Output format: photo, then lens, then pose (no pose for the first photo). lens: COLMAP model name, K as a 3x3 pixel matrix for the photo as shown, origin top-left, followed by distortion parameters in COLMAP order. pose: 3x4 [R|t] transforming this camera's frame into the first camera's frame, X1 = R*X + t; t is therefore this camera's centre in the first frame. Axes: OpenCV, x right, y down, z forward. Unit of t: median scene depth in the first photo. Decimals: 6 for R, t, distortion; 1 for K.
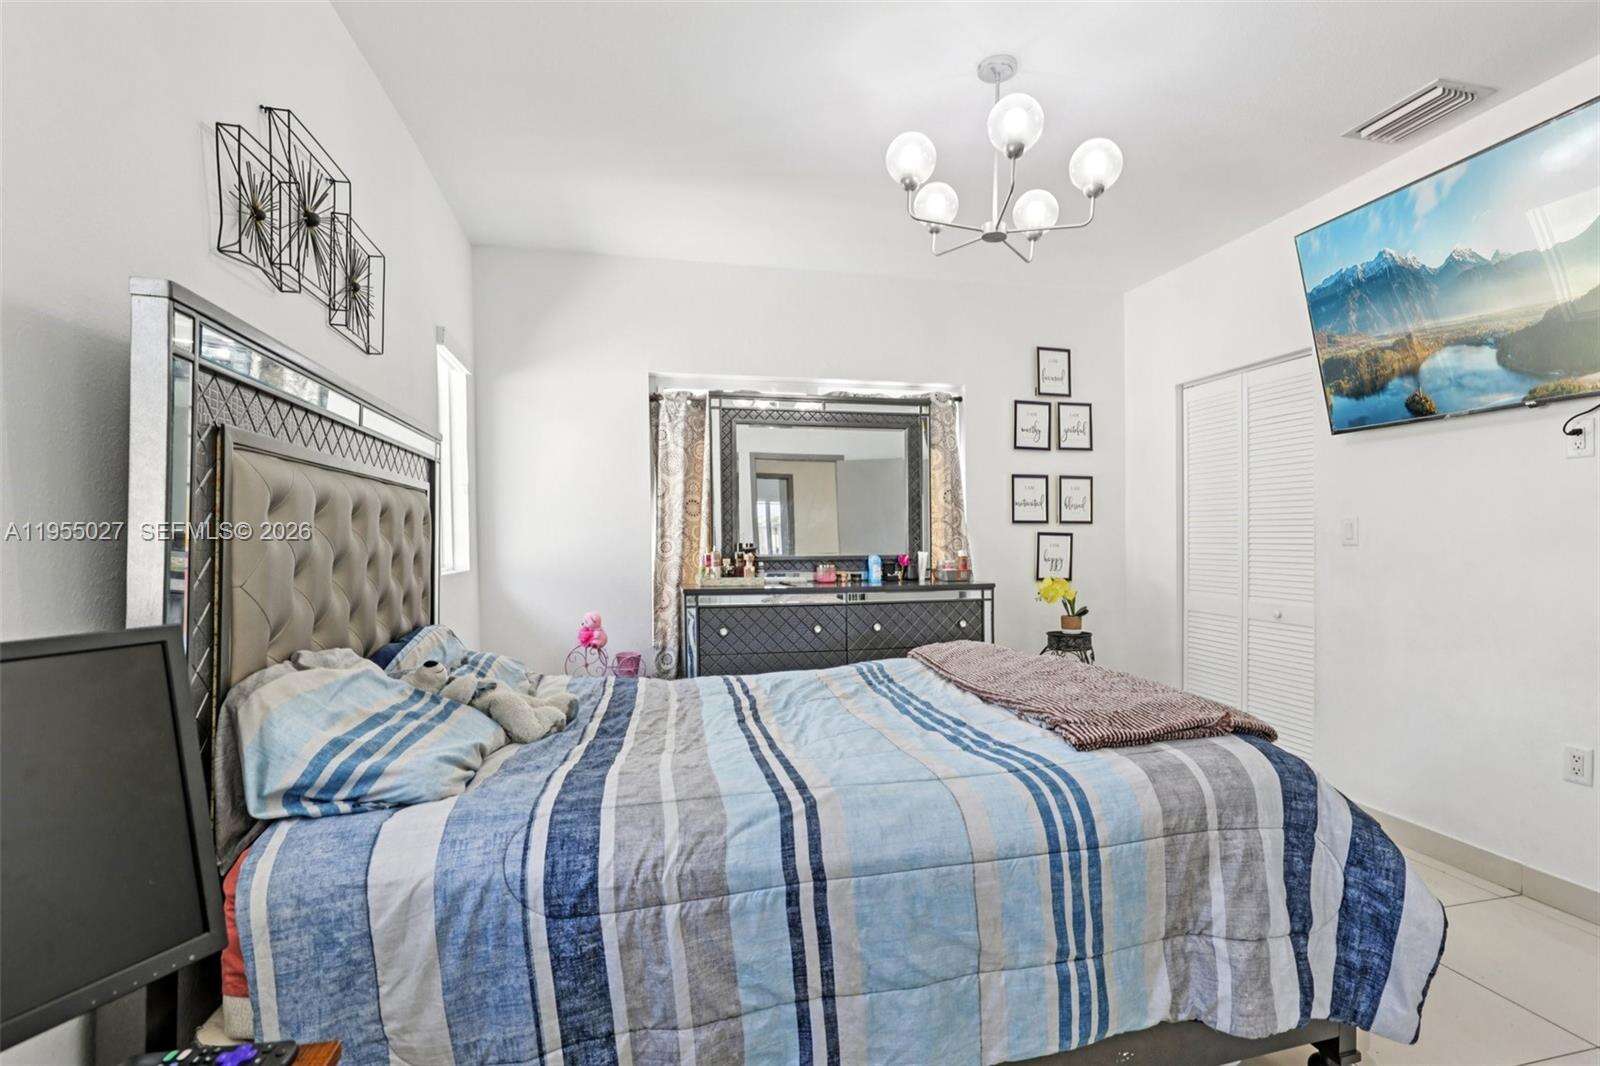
lens RADIAL K [[743.9, 0, 806.3], [0, 743.9, 542.4], [0, 0, 1]] dist [-0.039581, 0.008624]
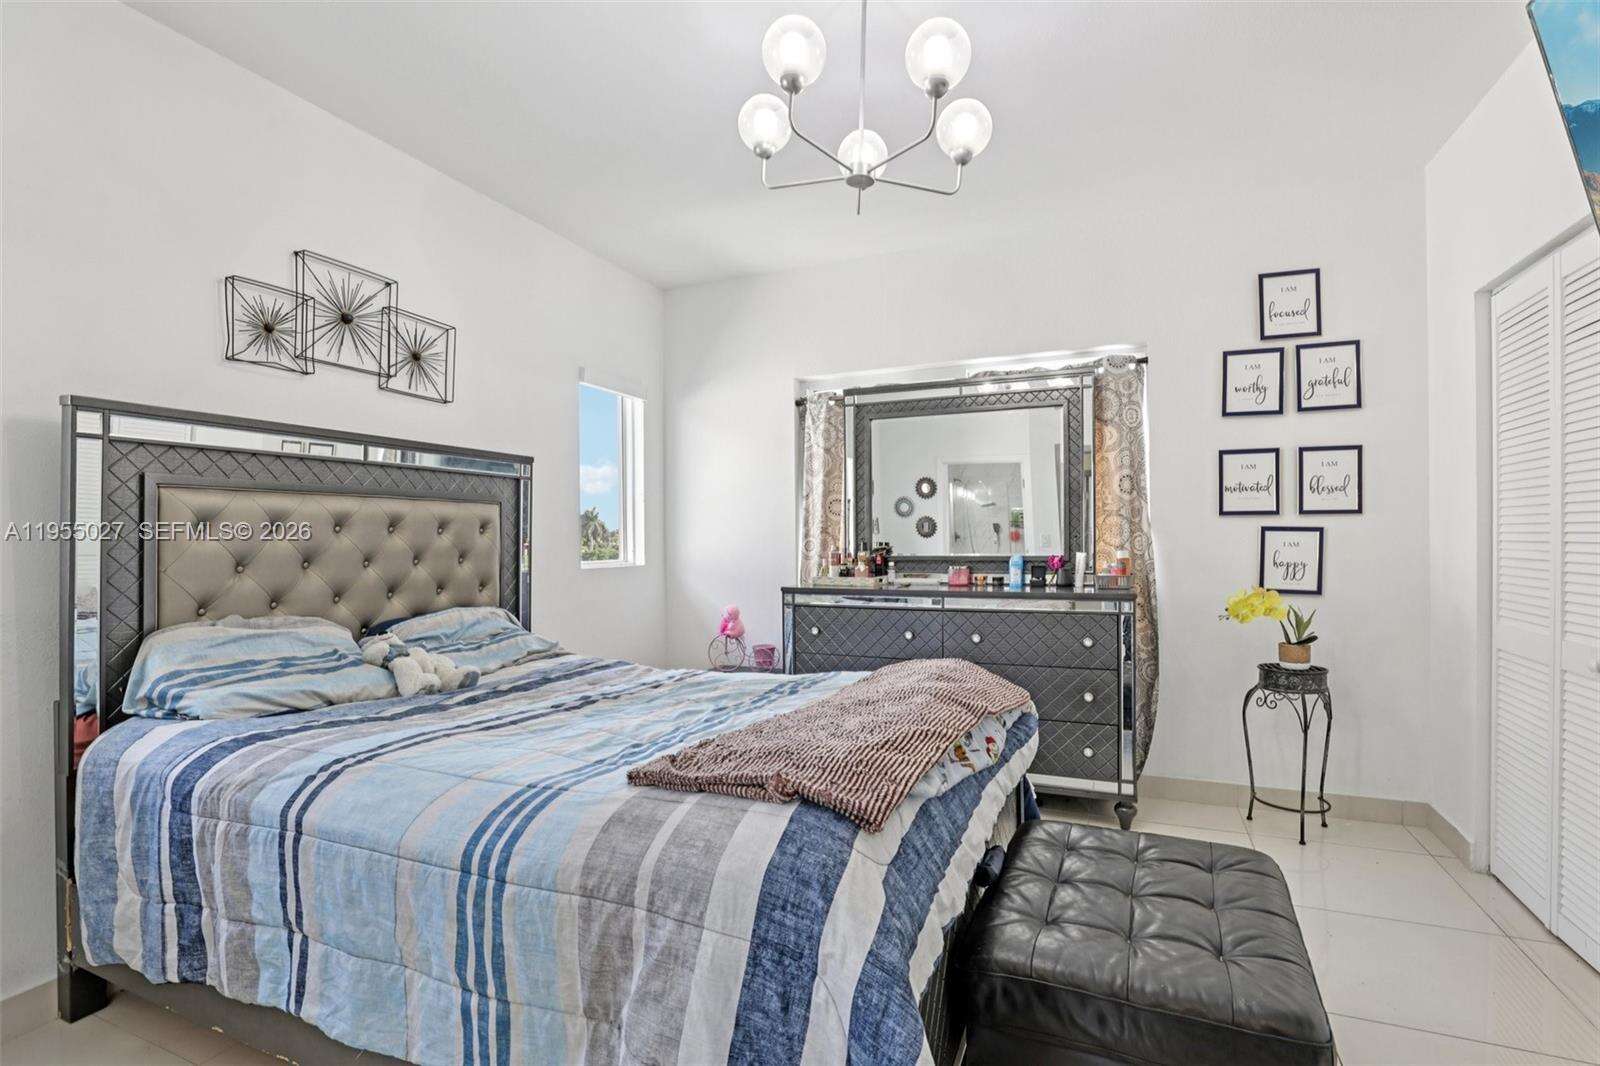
lens RADIAL K [[743.9, 0, 806.3], [0, 743.9, 542.4], [0, 0, 1]] dist [-0.039581, 0.008624]
pose [[0.811860, -0.000926, -0.583851, 0.405567], [0.002920, 0.999993, 0.002475, -0.001396], [0.583844, -0.003714, 0.811857, 0.160276]]
